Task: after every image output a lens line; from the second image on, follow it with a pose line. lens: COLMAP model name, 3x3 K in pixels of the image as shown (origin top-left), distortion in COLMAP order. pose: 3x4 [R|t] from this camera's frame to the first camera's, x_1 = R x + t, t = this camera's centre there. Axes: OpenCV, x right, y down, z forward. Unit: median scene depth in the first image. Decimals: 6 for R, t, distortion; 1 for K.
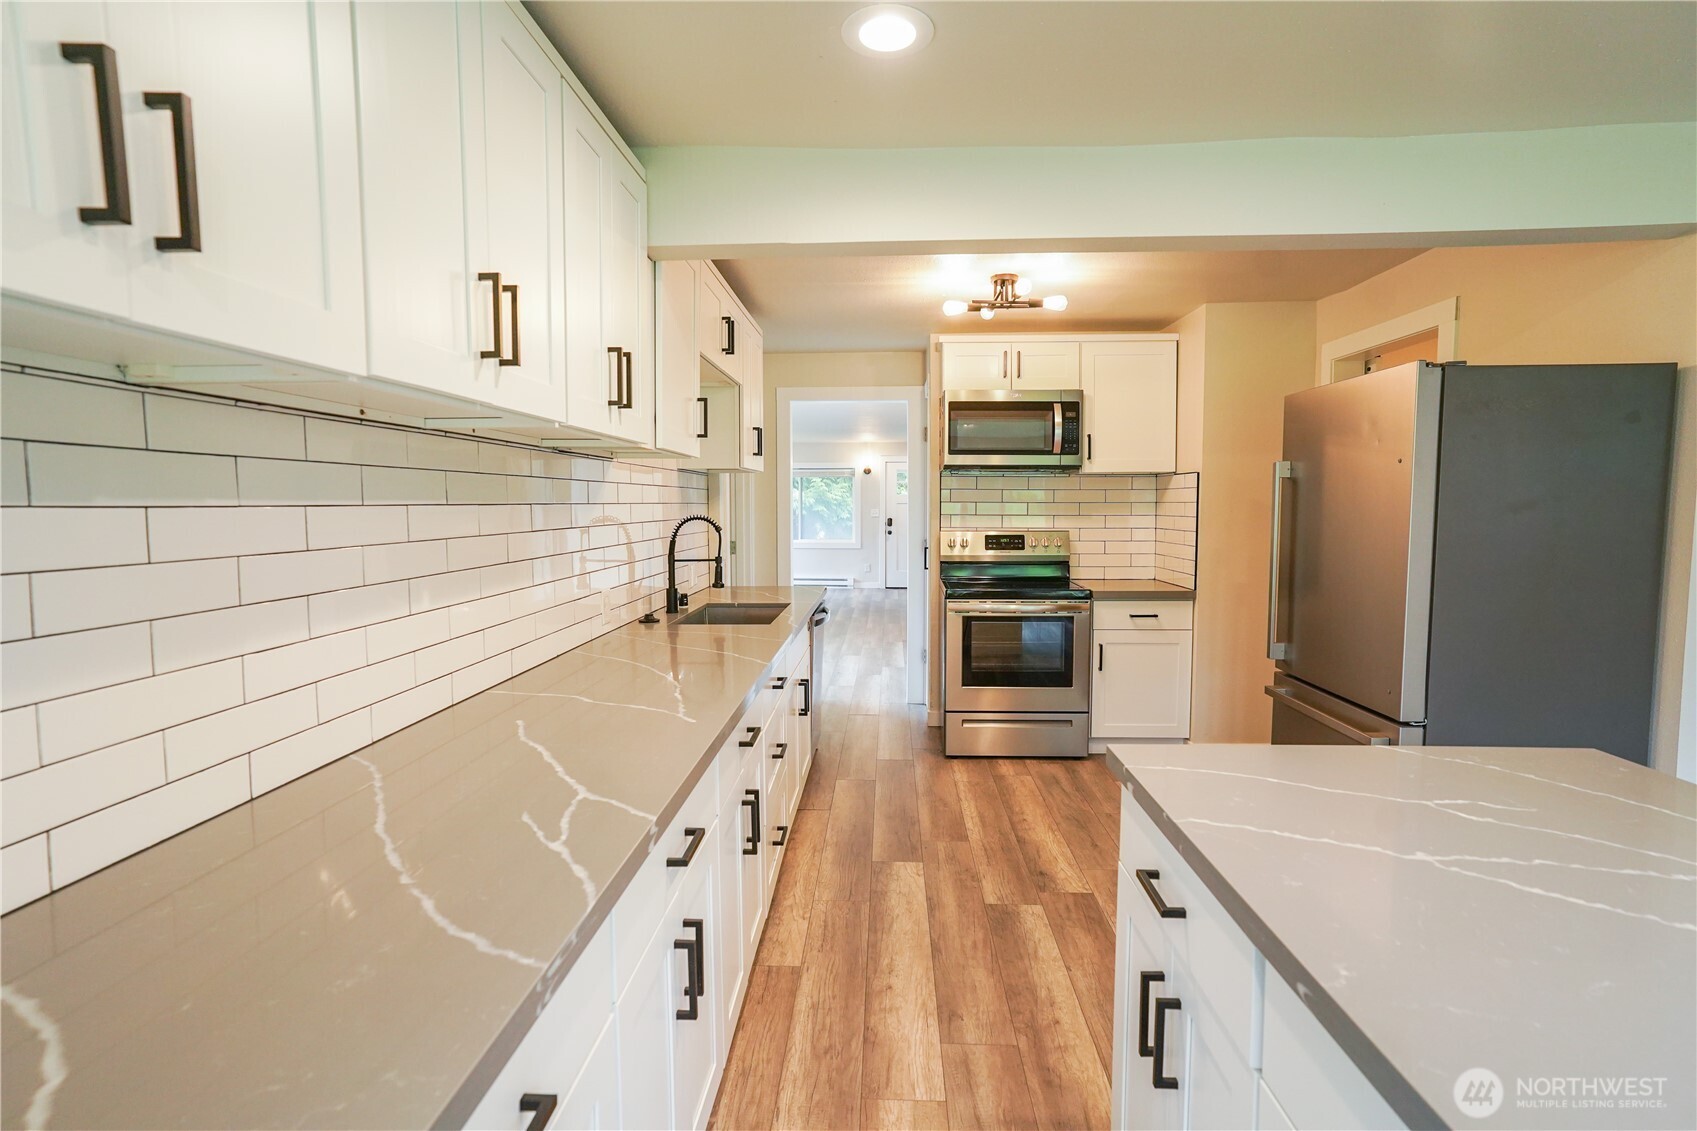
lens RADIAL K [[869.2, 0, 848.5], [0, 869.2, 565.5], [0, 0, 1]] dist [-0.053988, 0.052406]
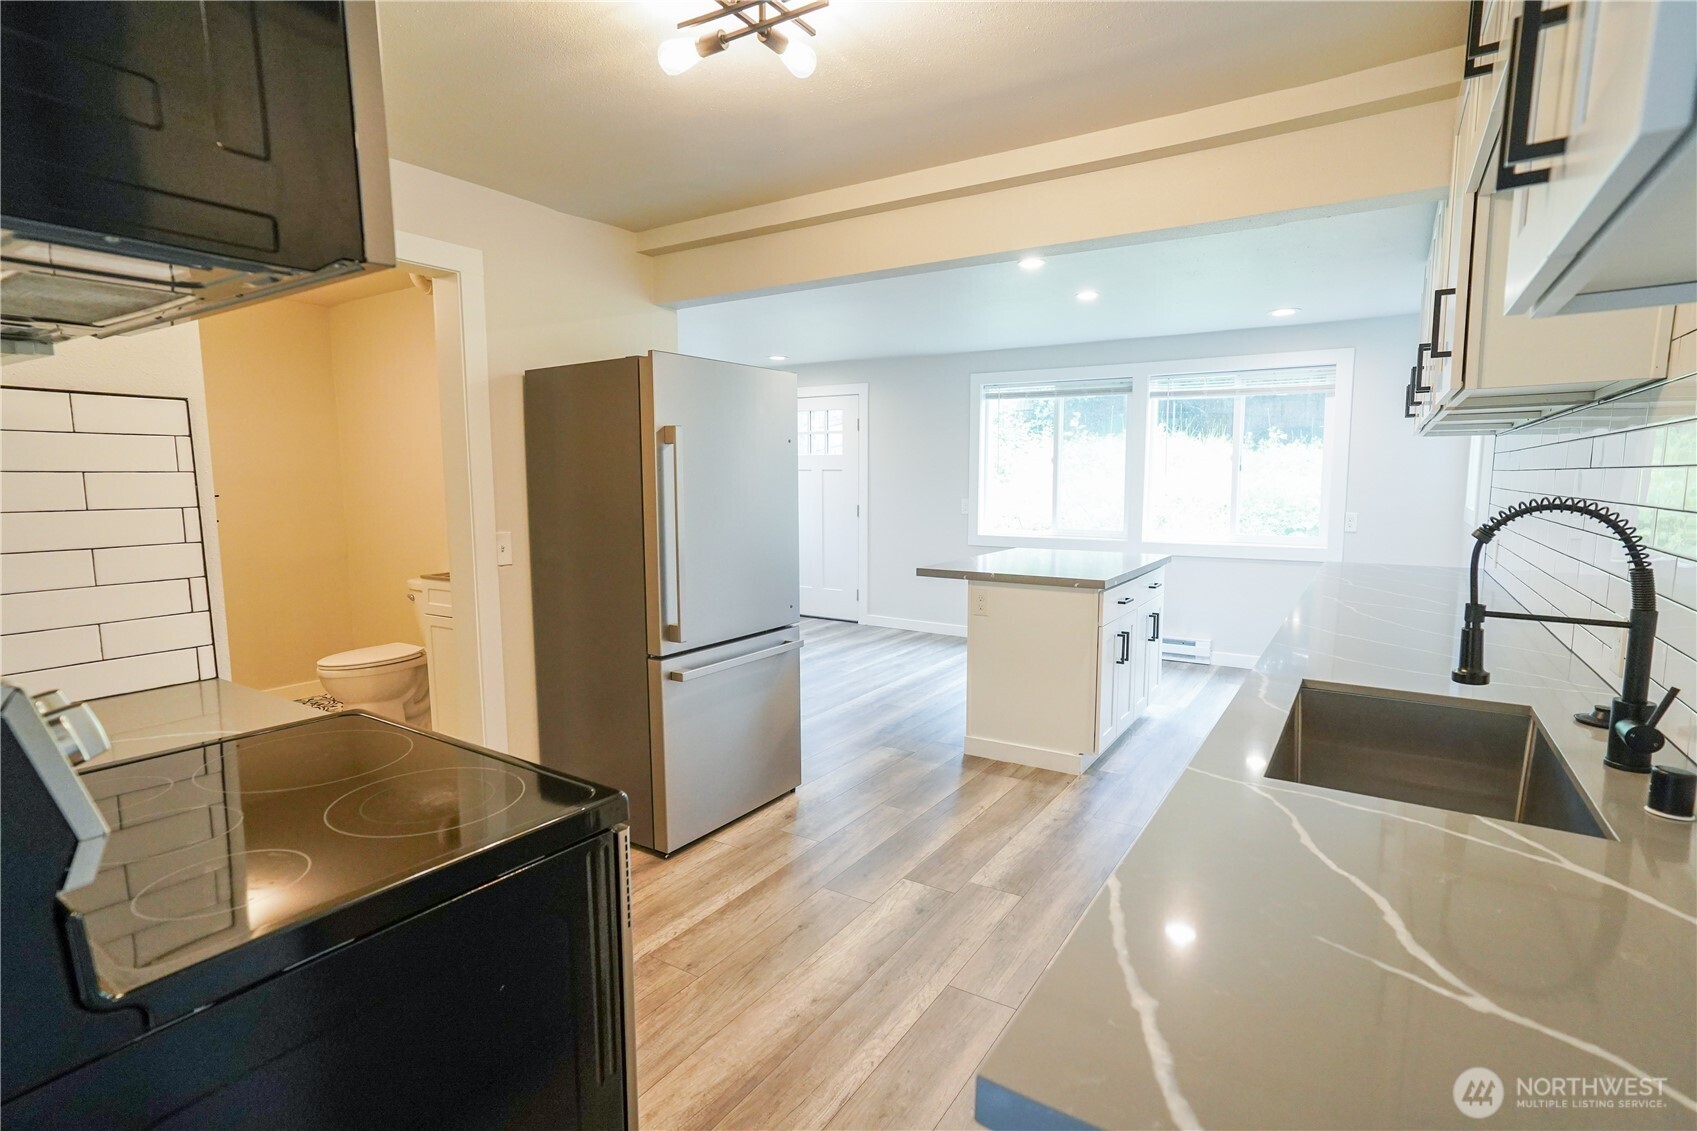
lens RADIAL K [[847.6, 0, 861.0], [0, 847.6, 568.1], [0, 0, 1]] dist [-0.056613, 0.046823]
pose [[-0.874398, -0.046144, 0.483010, -0.092508], [0.041074, 0.984855, 0.168445, -0.098490], [-0.483468, 0.167127, -0.859260, 1.484675]]
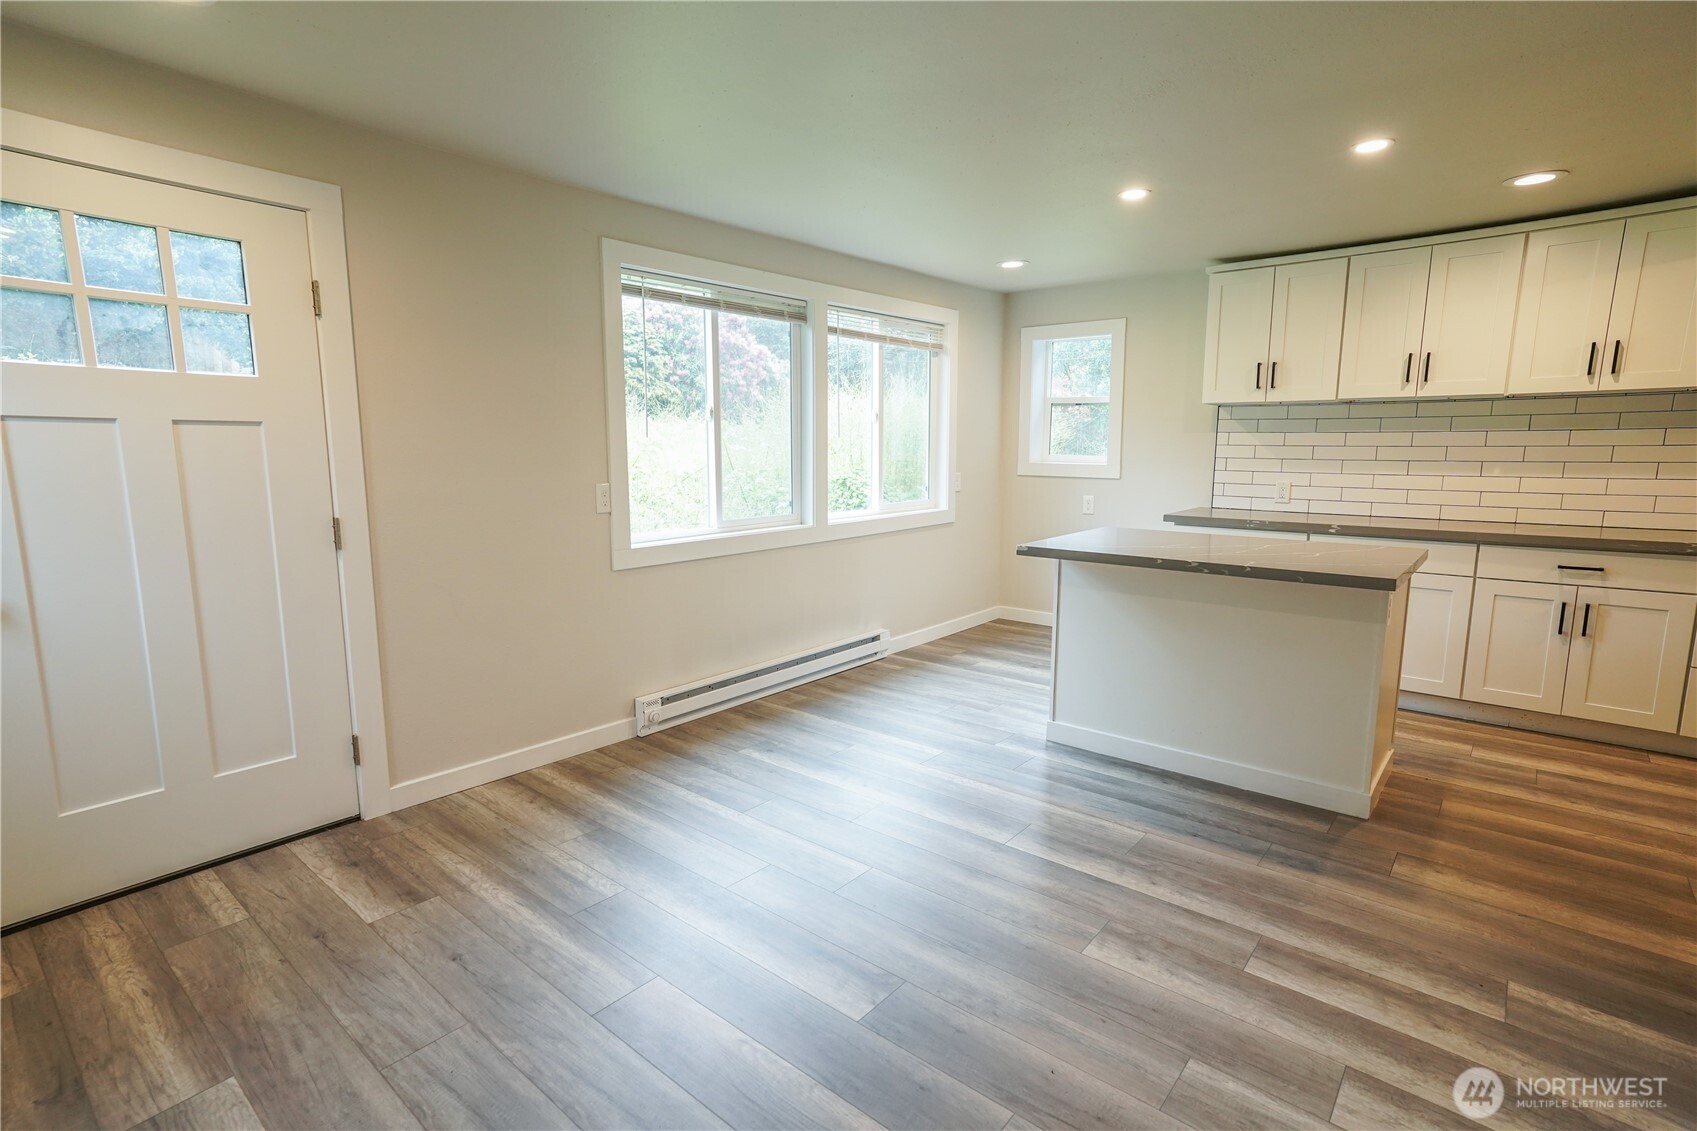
lens RADIAL K [[830.2, 0, 848.5], [0, 830.2, 565.5], [0, 0, 1]] dist [-0.033962, 0.043658]
pose [[-0.599530, 0.128273, -0.790006, 1.252191], [-0.052690, 0.978606, 0.198882, -0.034146], [0.798616, 0.160861, -0.579945, 0.494772]]
